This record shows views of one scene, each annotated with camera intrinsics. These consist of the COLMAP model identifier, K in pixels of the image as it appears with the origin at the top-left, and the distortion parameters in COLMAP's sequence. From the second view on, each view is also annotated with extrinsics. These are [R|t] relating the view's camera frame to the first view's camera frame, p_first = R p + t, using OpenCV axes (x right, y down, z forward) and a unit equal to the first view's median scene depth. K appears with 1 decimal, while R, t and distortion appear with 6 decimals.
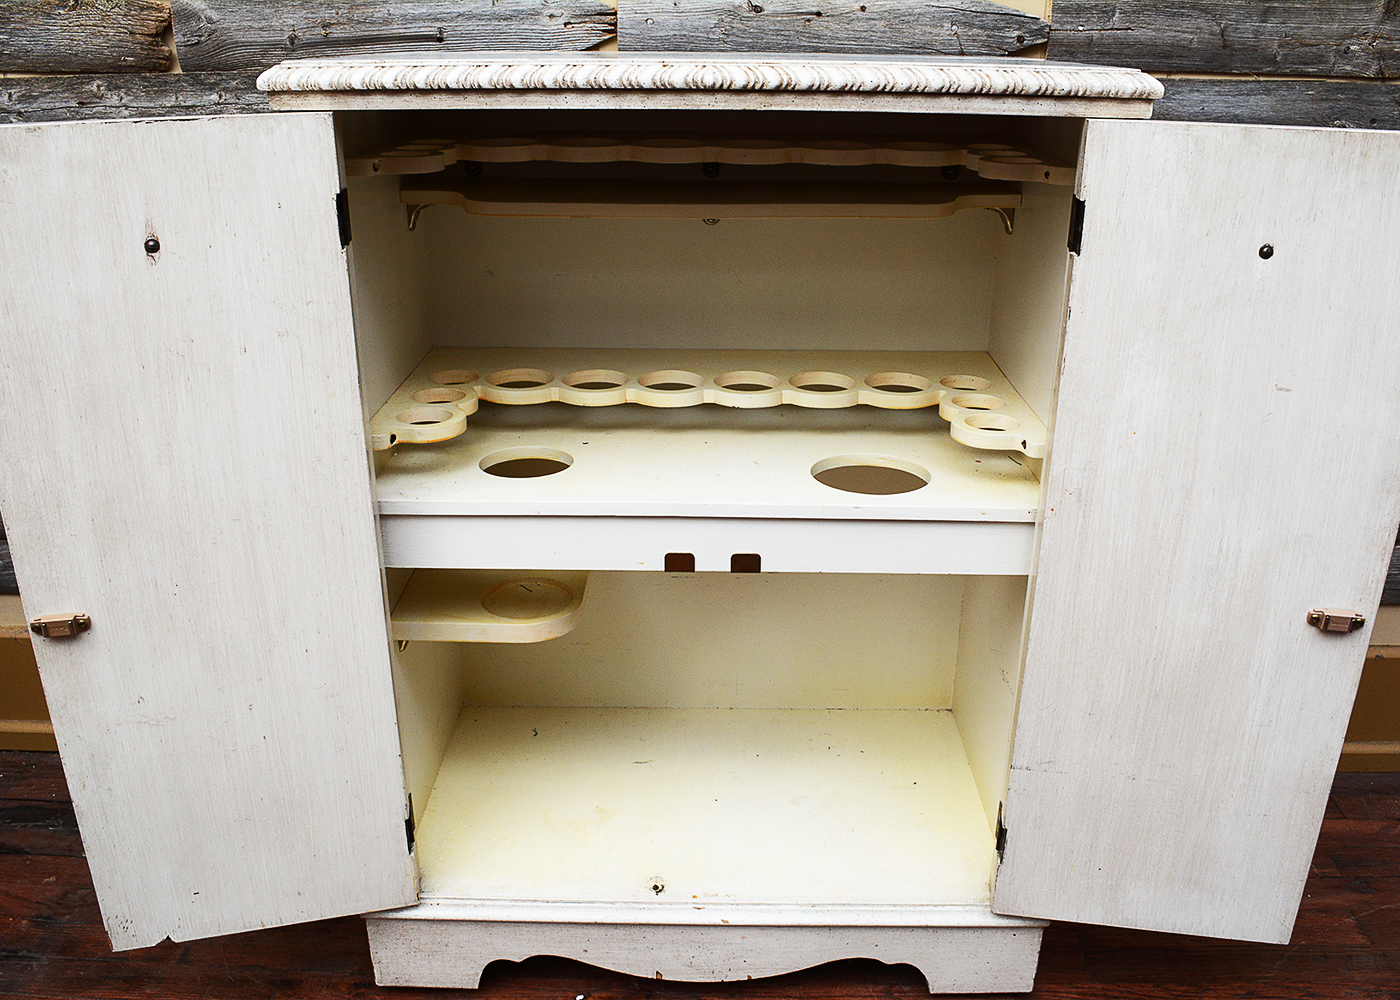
lens RADIAL K [[1183.6, 0, 702.3], [0, 1183.6, 494.5], [0, 0, 1]] dist [-0.083760, 0.006927]
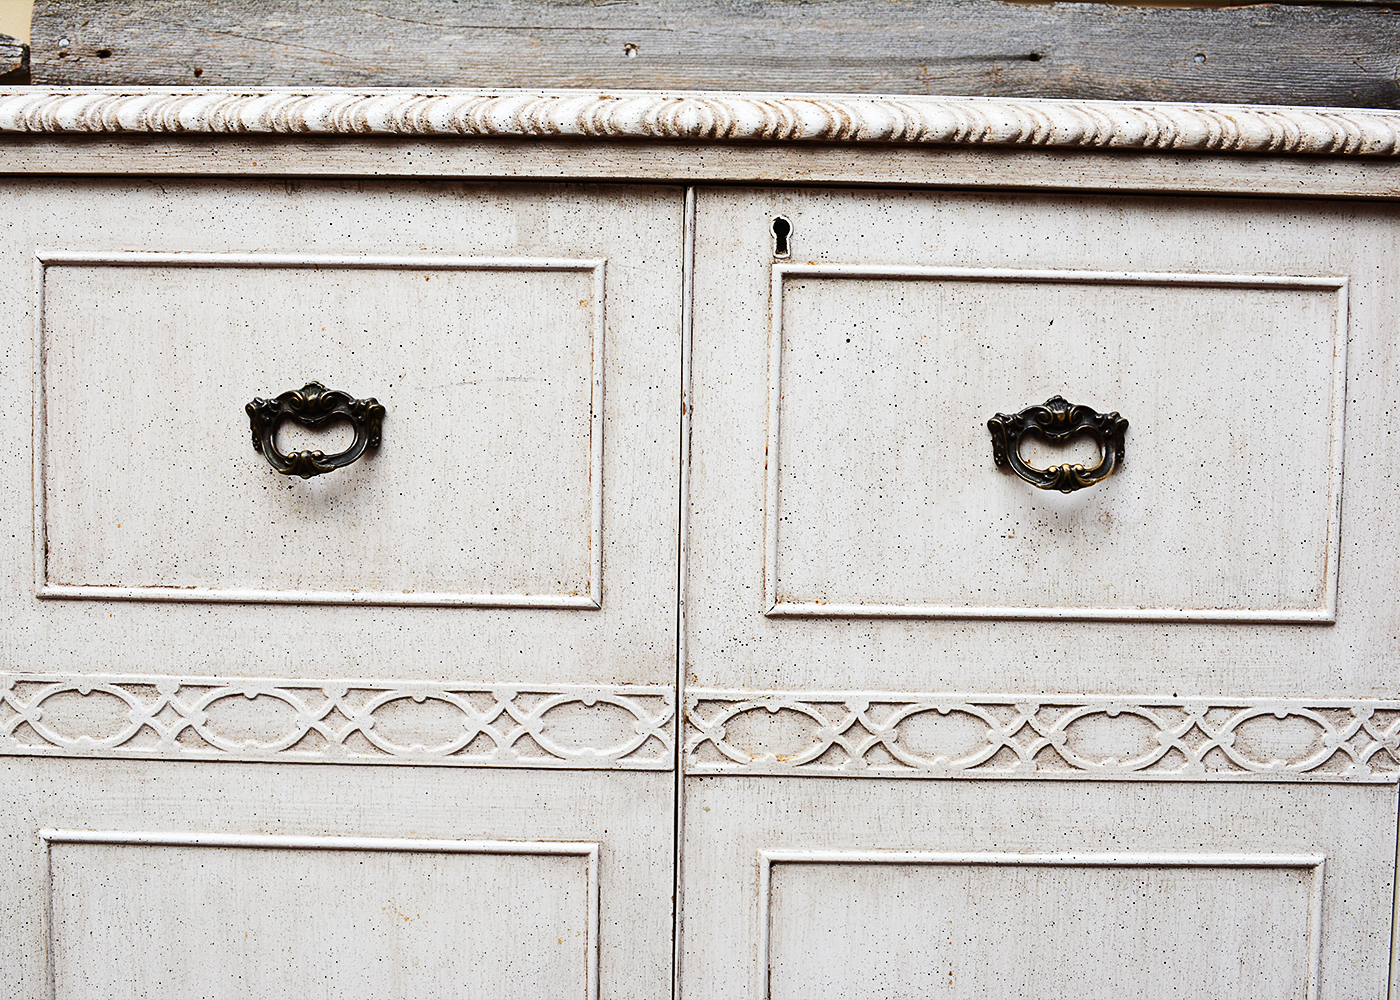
lens RADIAL K [[1437.7, 0, 699.3], [0, 1437.7, 501.5], [0, 0, 1]] dist [-0.058425, 0.000000]
pose [[0.999939, 0.011026, -0.000657, 0.012651], [-0.010619, 0.943246, -0.331924, 0.011455], [-0.003040, 0.331911, 0.943306, 0.463530]]
